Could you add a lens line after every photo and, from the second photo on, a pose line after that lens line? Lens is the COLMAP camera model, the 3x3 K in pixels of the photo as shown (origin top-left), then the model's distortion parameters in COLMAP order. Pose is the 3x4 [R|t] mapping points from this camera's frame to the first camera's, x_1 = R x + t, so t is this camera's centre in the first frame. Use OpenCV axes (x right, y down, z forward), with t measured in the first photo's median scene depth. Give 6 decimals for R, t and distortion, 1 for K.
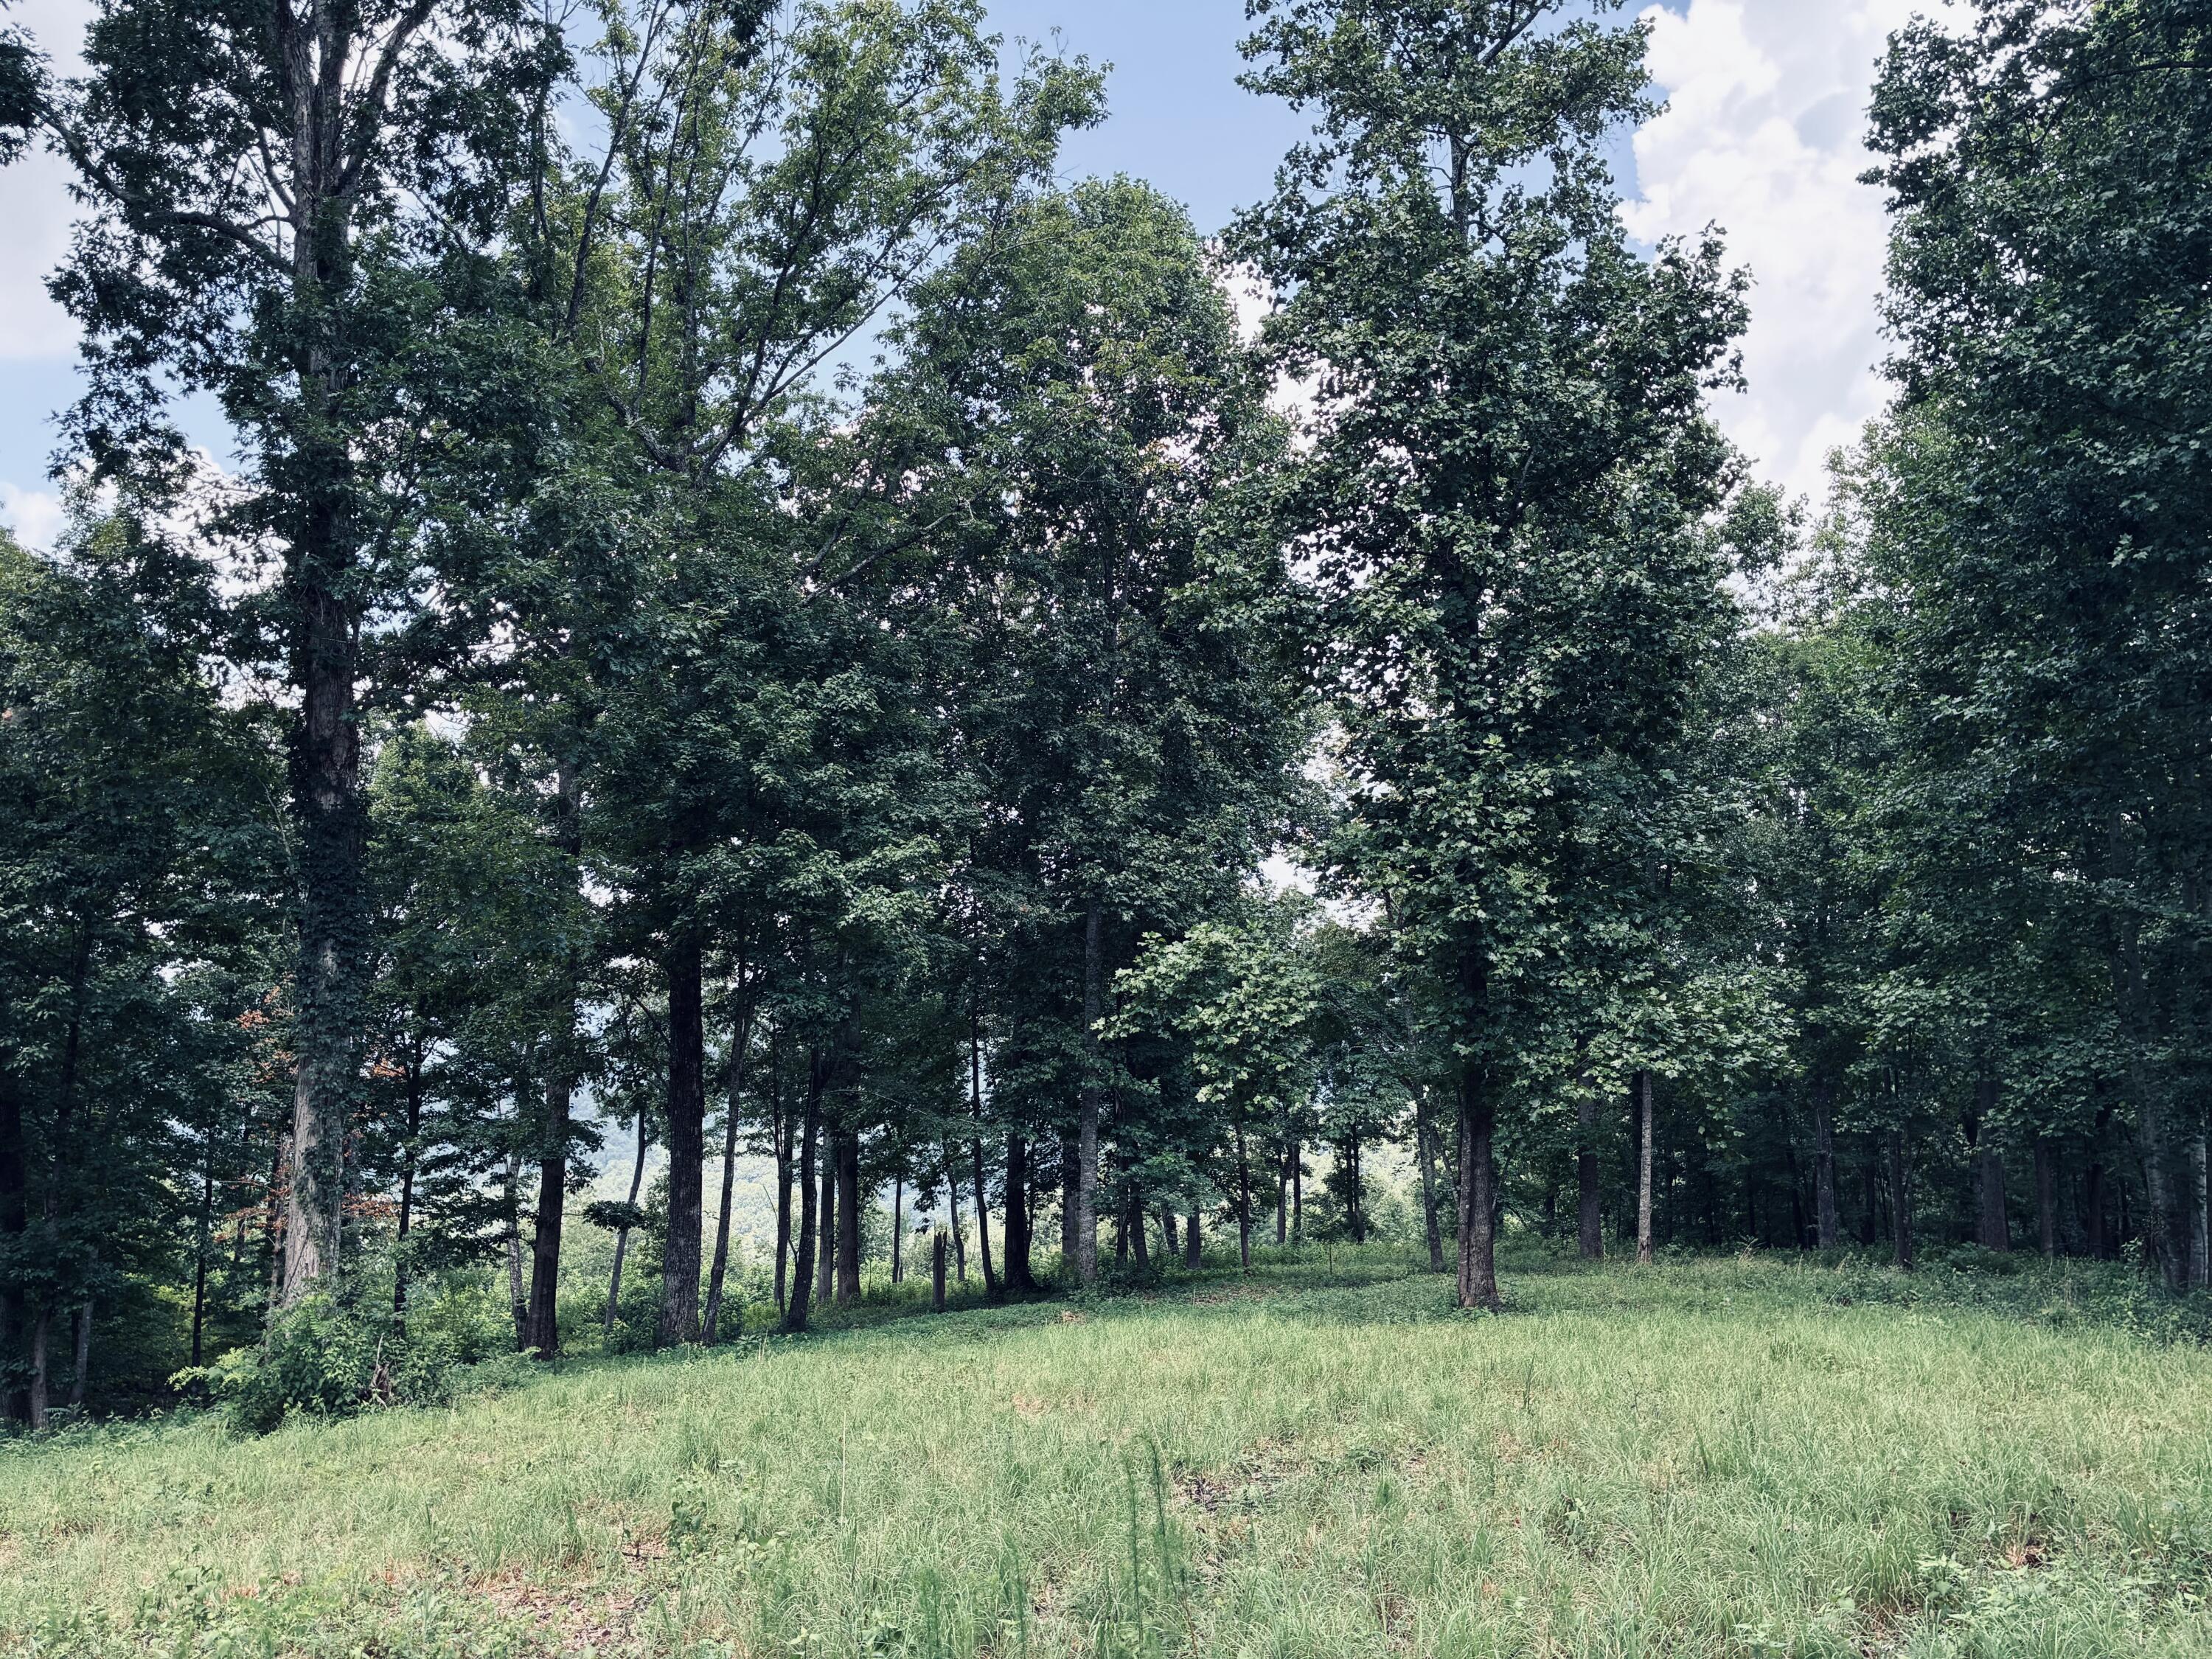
lens RADIAL K [[1693.8, 0, 1104.1], [0, 1693.8, 818.4], [0, 0, 1]] dist [0.057691, -0.074631]
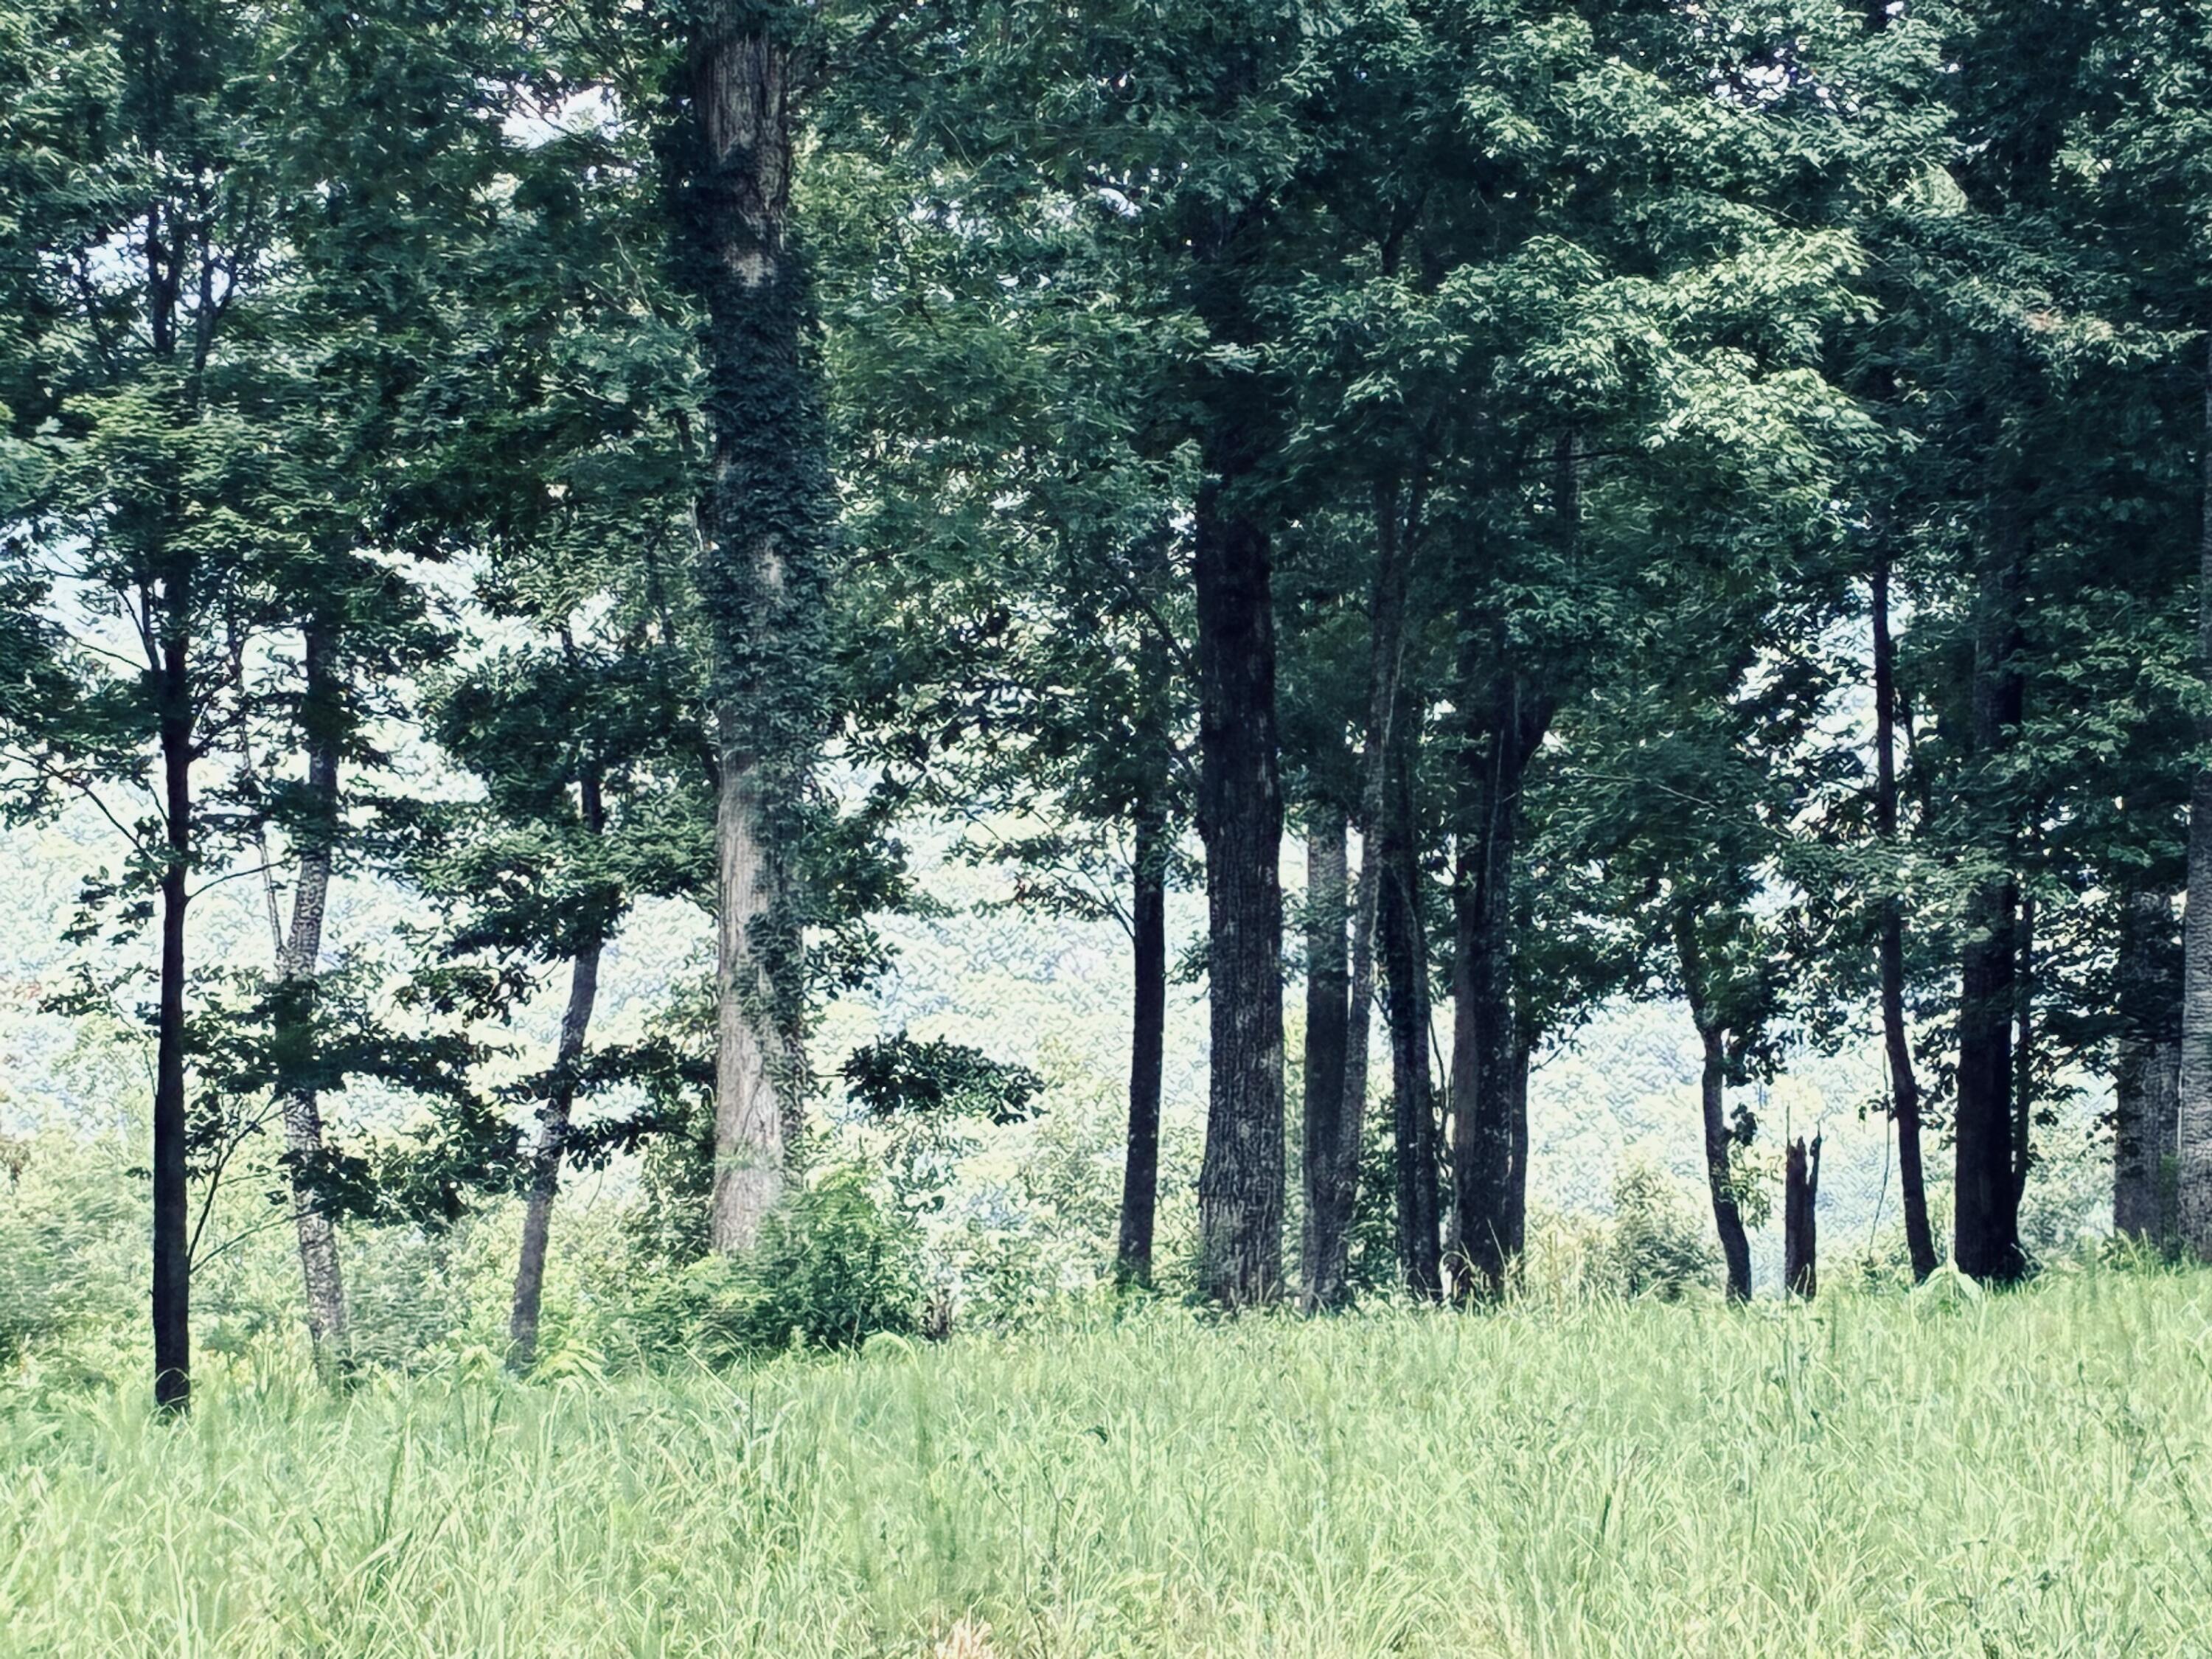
lens RADIAL K [[8160.1, 0, 1054.0], [0, 8160.1, 915.0], [0, 0, 1]] dist [0.219998, 0.000000]
pose [[0.988683, 0.016306, -0.149134, 0.012844], [0.013125, 0.980862, 0.194259, -0.235667], [0.149447, -0.194018, 0.969548, -1.139440]]
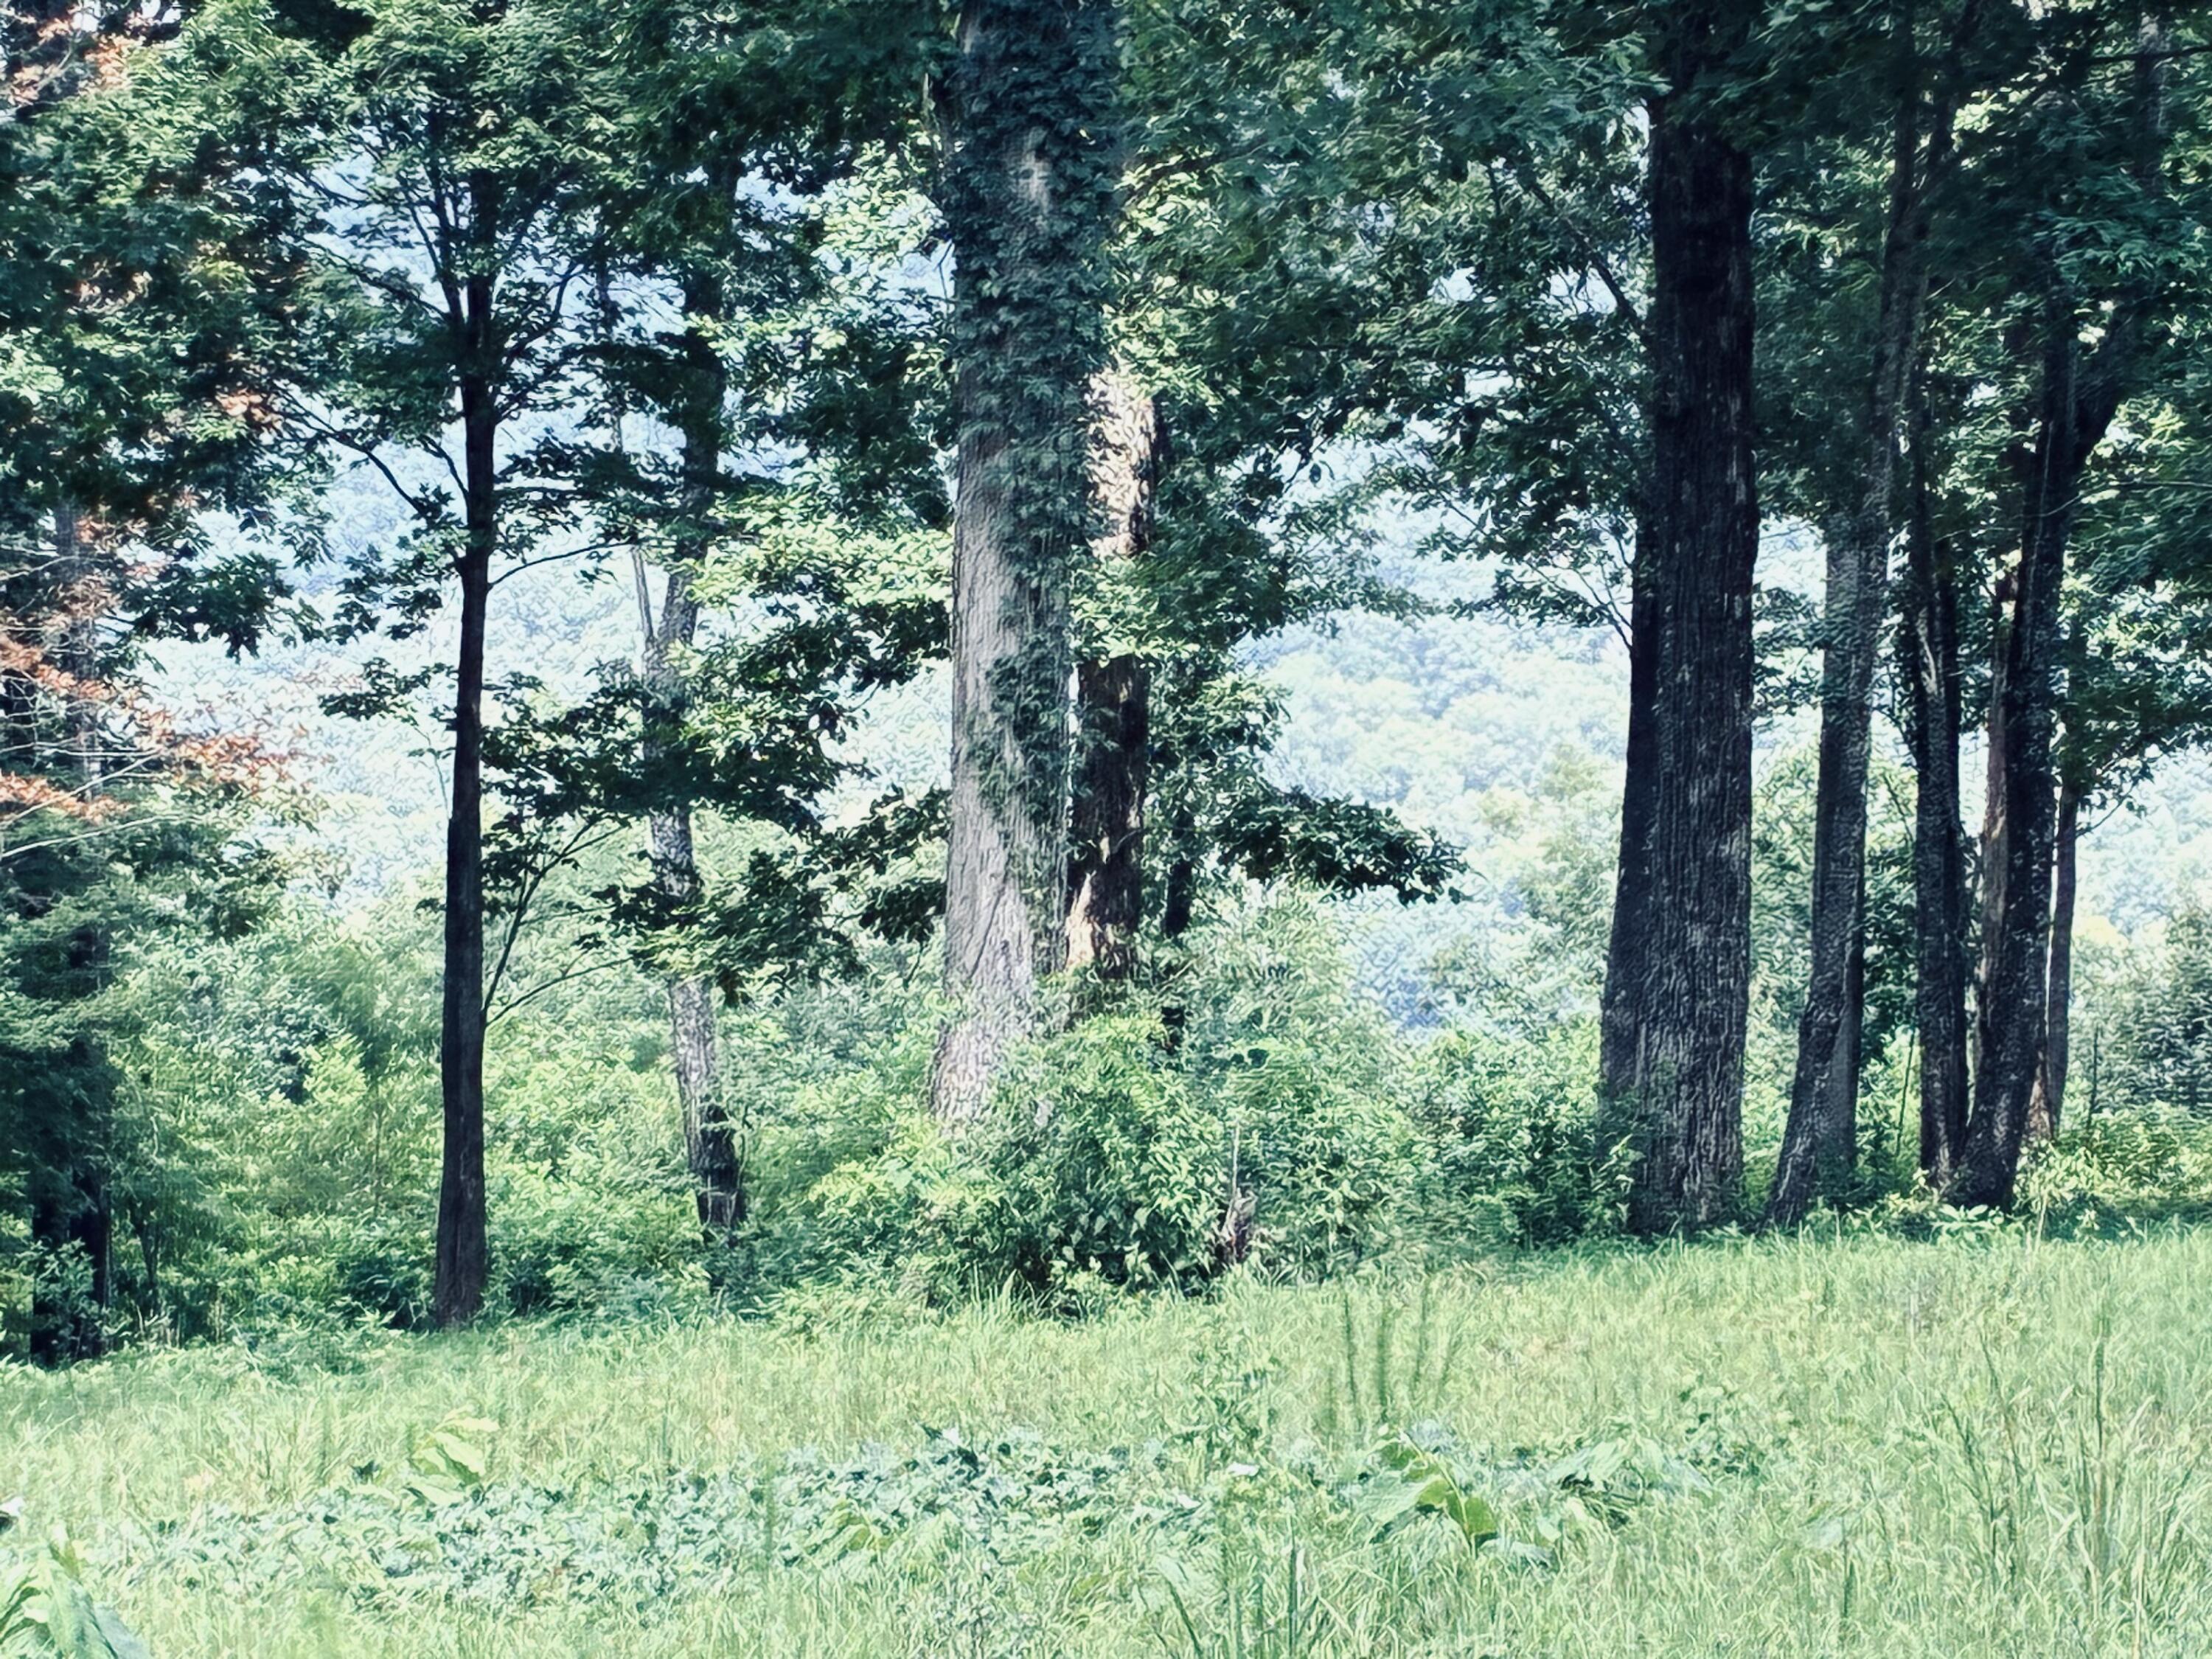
lens RADIAL K [[8160.1, 0, 1126.1], [0, 8160.1, 1006.3], [0, 0, 1]] dist [0.219998, 0.000000]
pose [[0.977591, 0.049918, -0.204508, -0.035278], [0.001493, 0.969811, 0.243854, -0.144190], [0.210507, -0.238695, 0.948004, -0.609831]]
